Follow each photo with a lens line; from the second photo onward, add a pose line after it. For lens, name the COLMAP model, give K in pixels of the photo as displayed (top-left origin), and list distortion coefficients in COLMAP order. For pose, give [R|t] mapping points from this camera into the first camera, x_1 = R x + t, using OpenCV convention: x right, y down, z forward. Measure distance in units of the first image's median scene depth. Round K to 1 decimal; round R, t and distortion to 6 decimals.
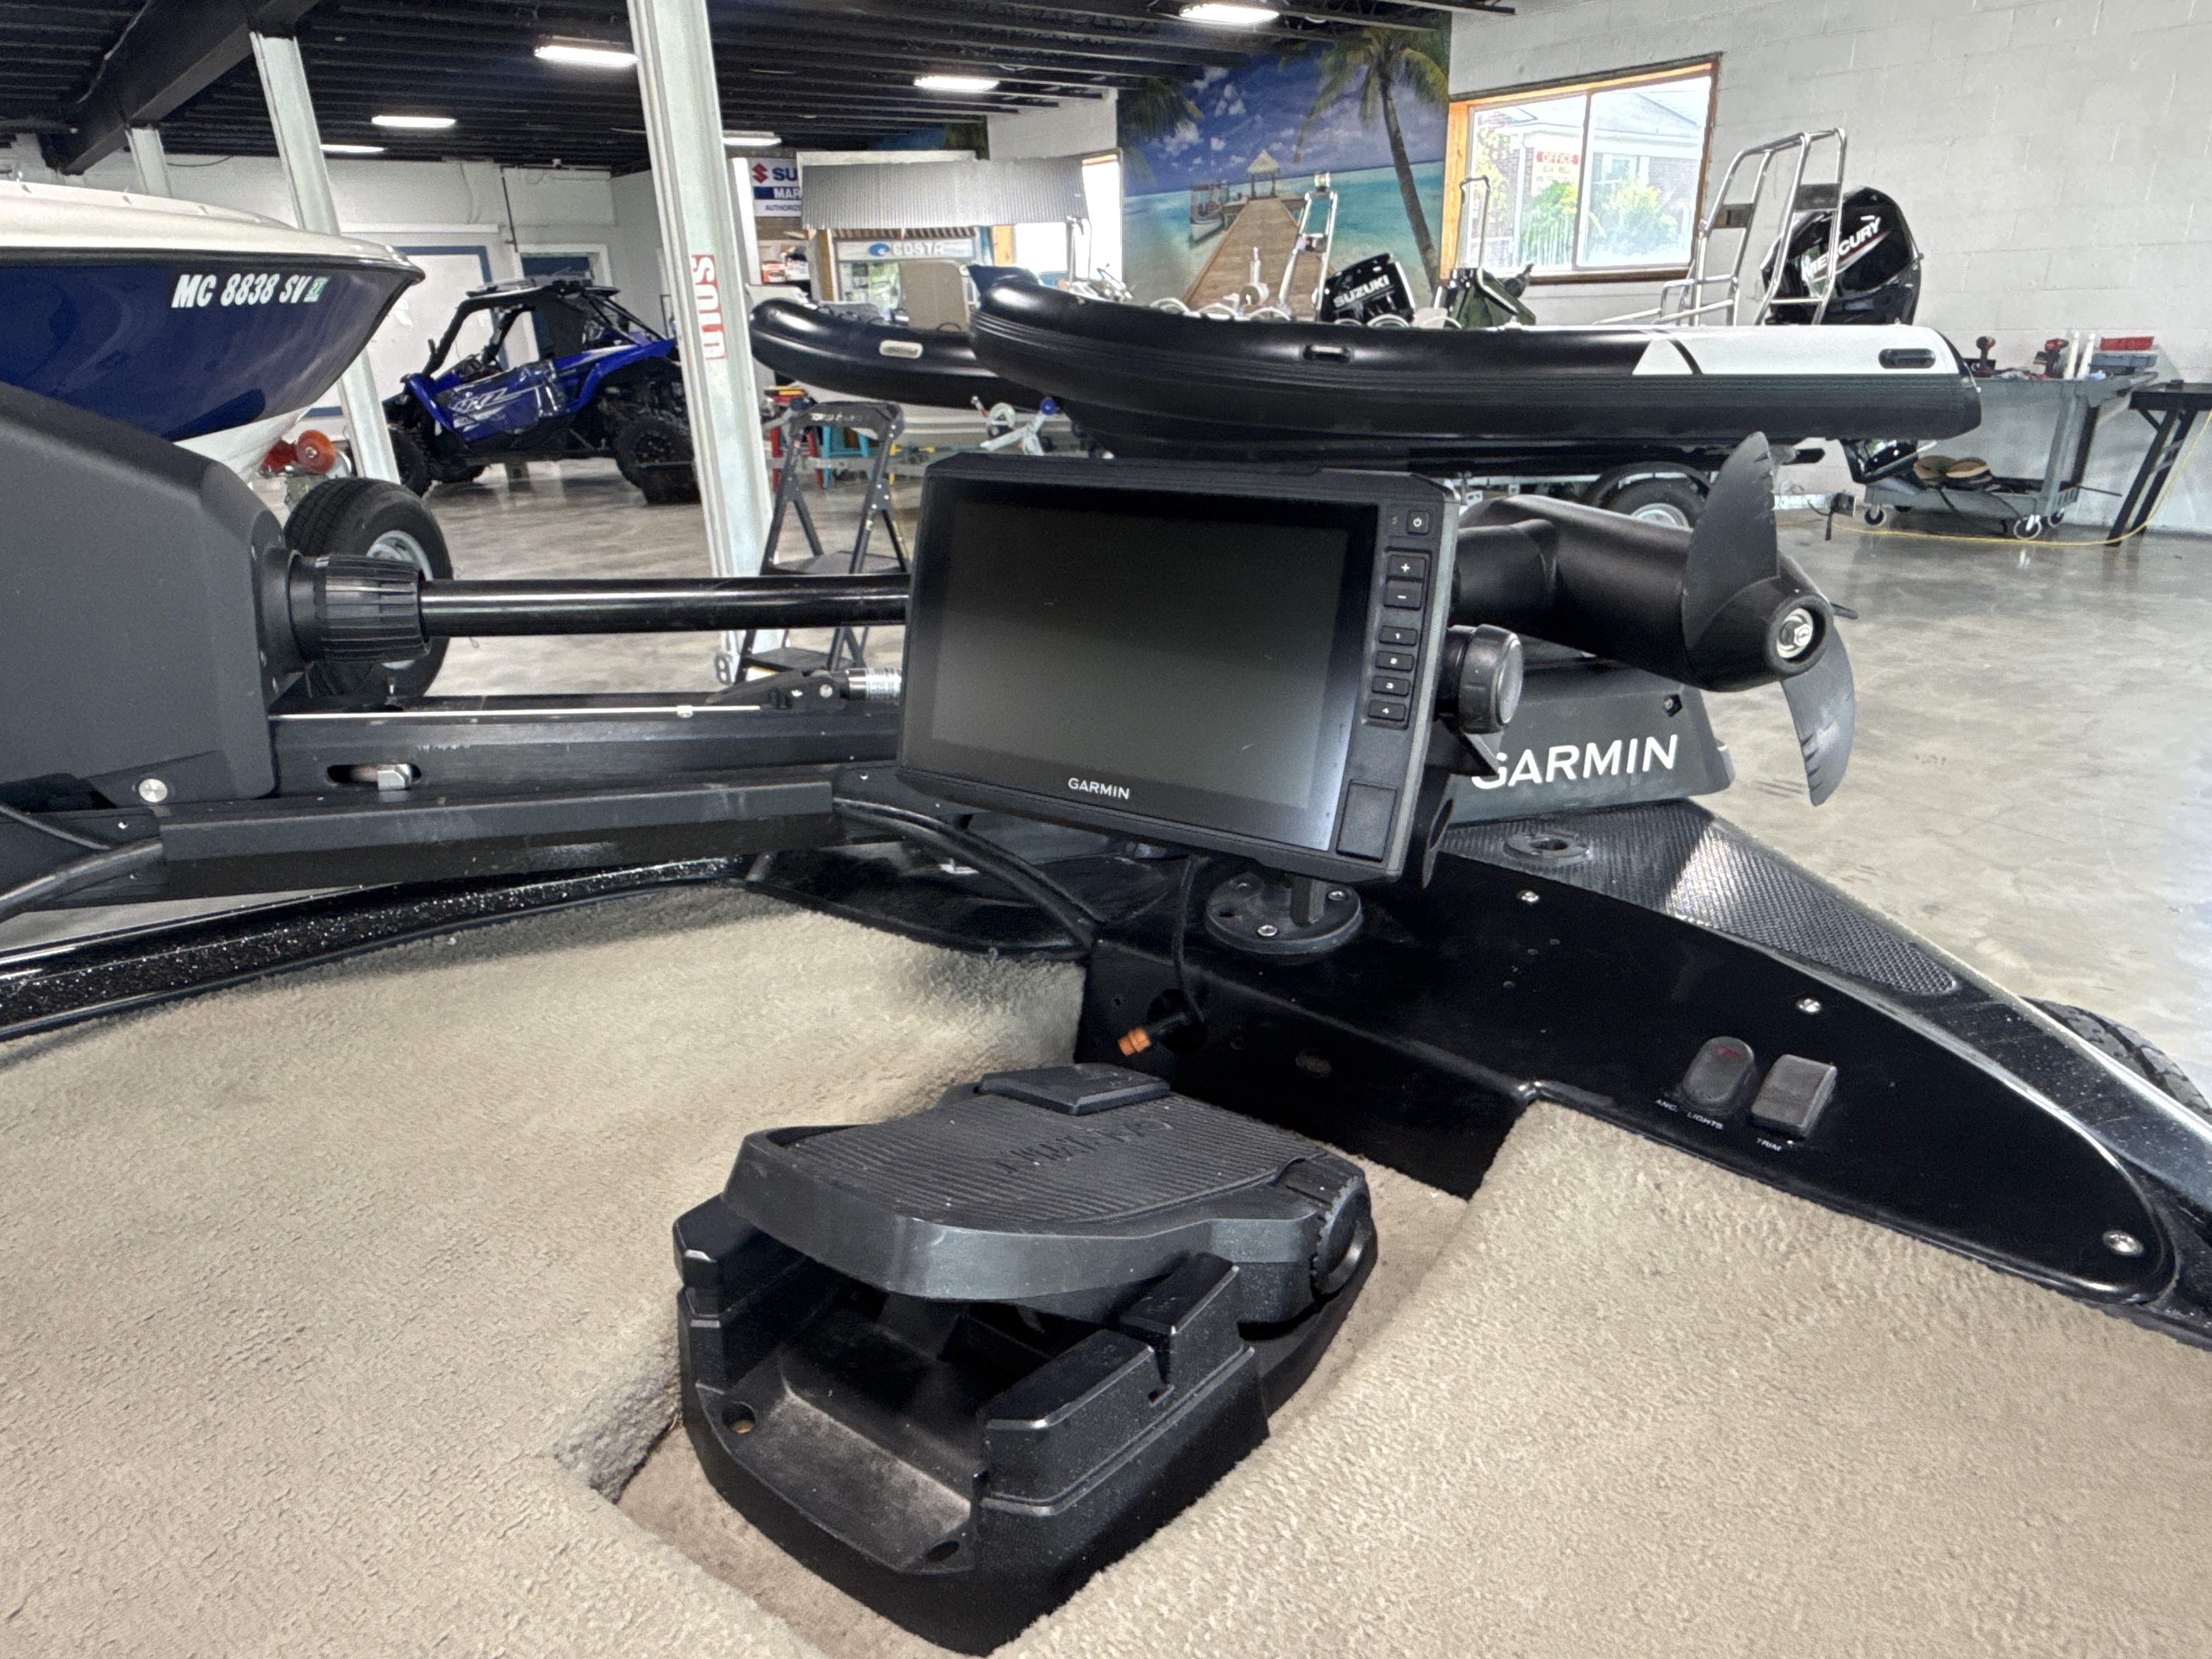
lens RADIAL K [[1343.2, 0, 1097.8], [0, 1343.2, 844.6], [0, 0, 1]] dist [0.000350, -0.000084]
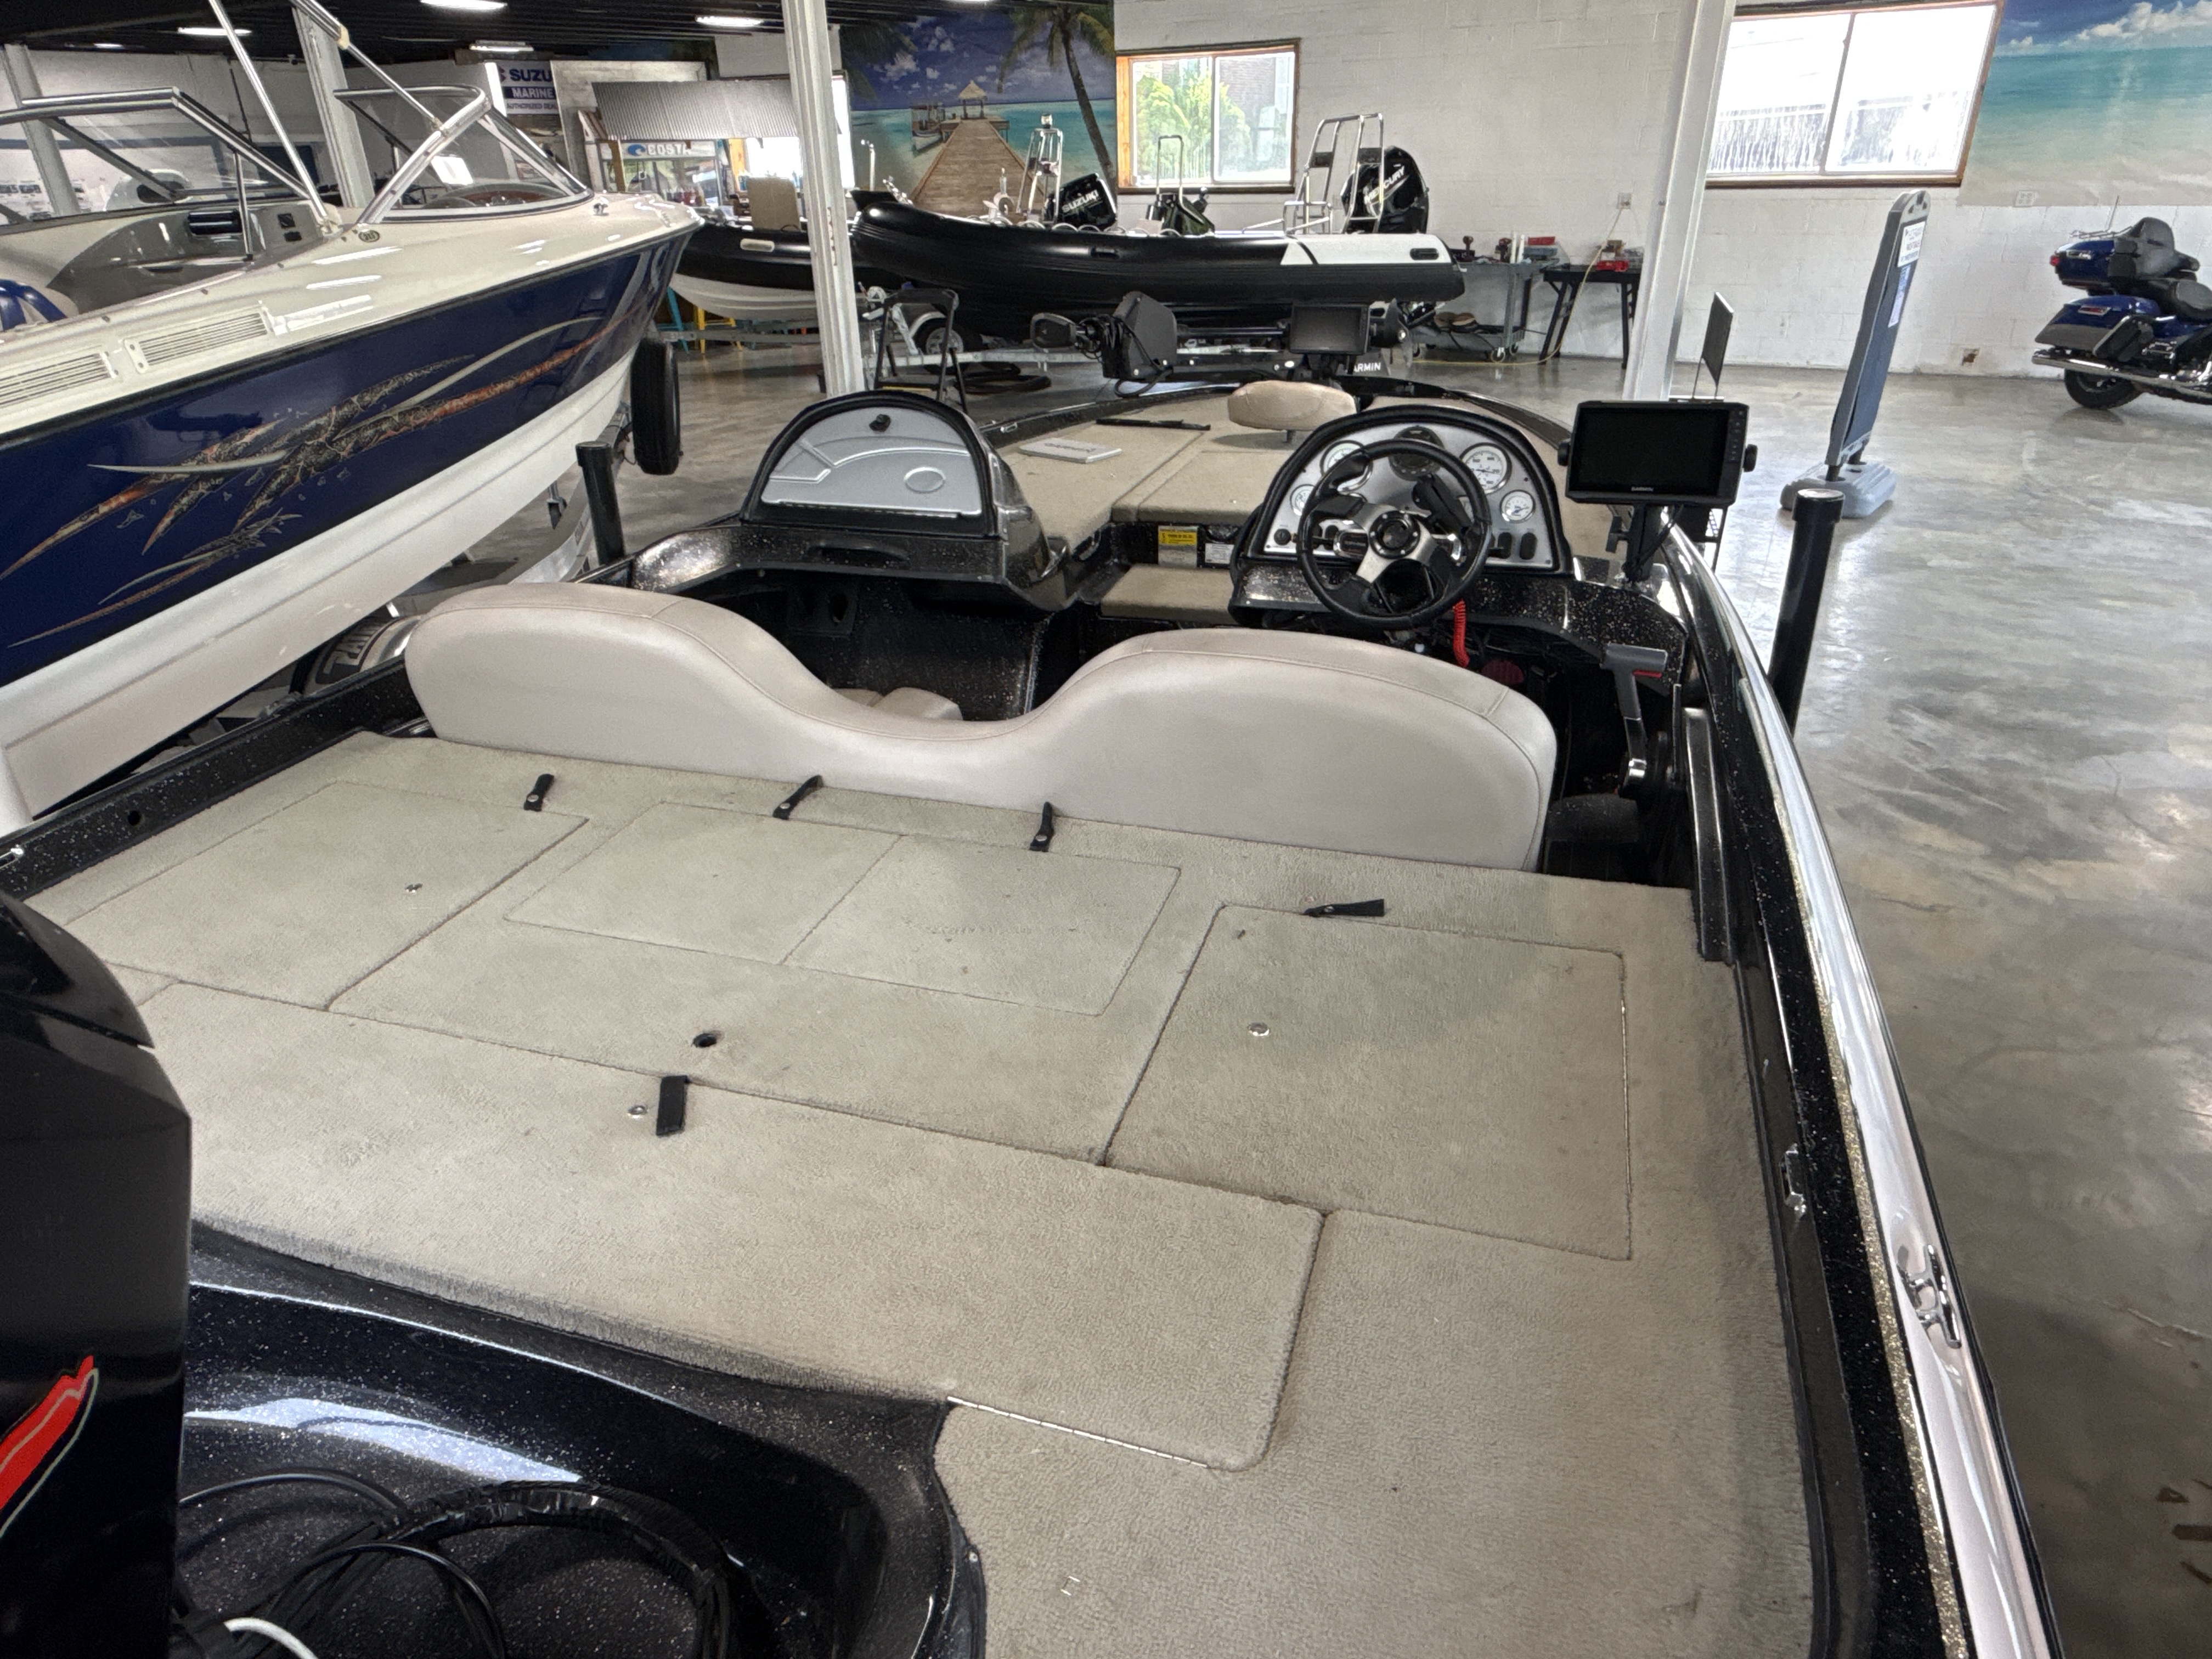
lens RADIAL K [[1343.2, 0, 1100.8], [0, 1343.2, 840.2], [0, 0, 1]] dist [0.000350, -0.000084]
pose [[0.956992, -0.122043, 0.263195, -0.248947], [0.100470, 0.990492, 0.093975, 0.131730], [-0.272162, -0.063490, 0.960155, -0.430388]]
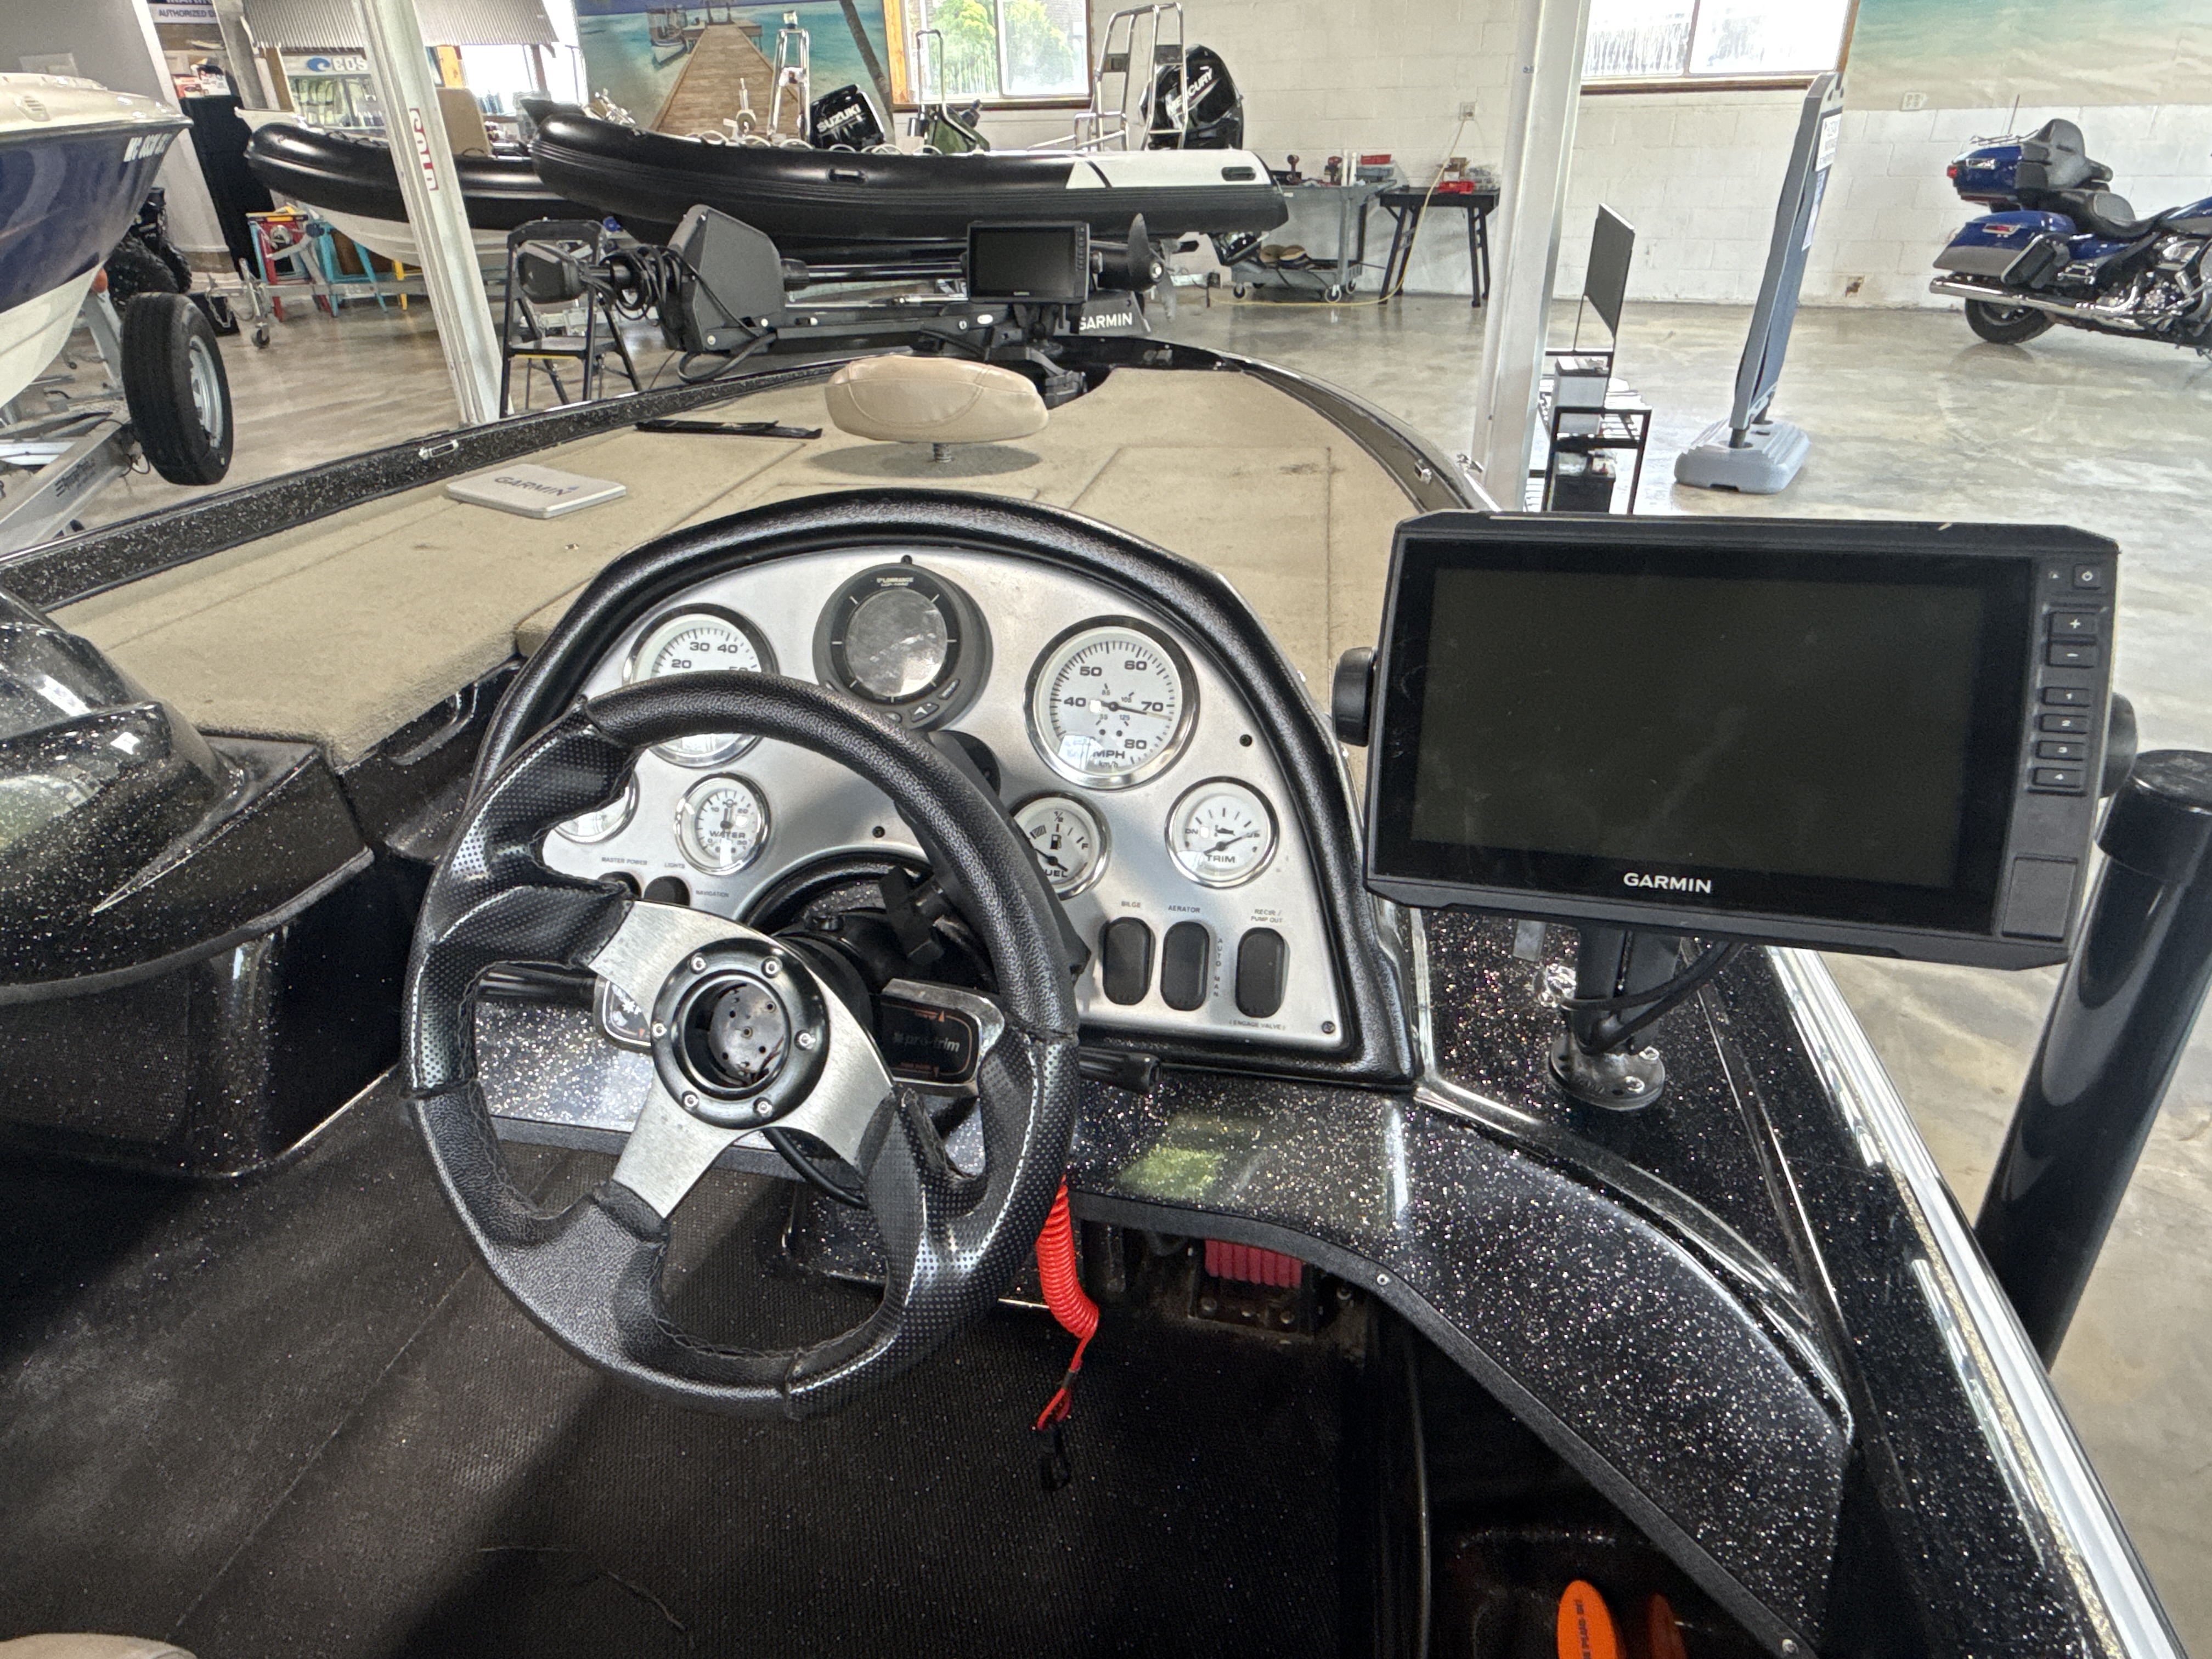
lens RADIAL K [[1343.2, 0, 1099.8], [0, 1343.2, 842.6], [0, 0, 1]] dist [0.000350, -0.000084]
pose [[0.921708, -0.184165, 0.341376, -0.121129], [0.142809, 0.979397, 0.142785, 0.085921], [-0.360639, -0.082855, 0.929018, -0.258325]]
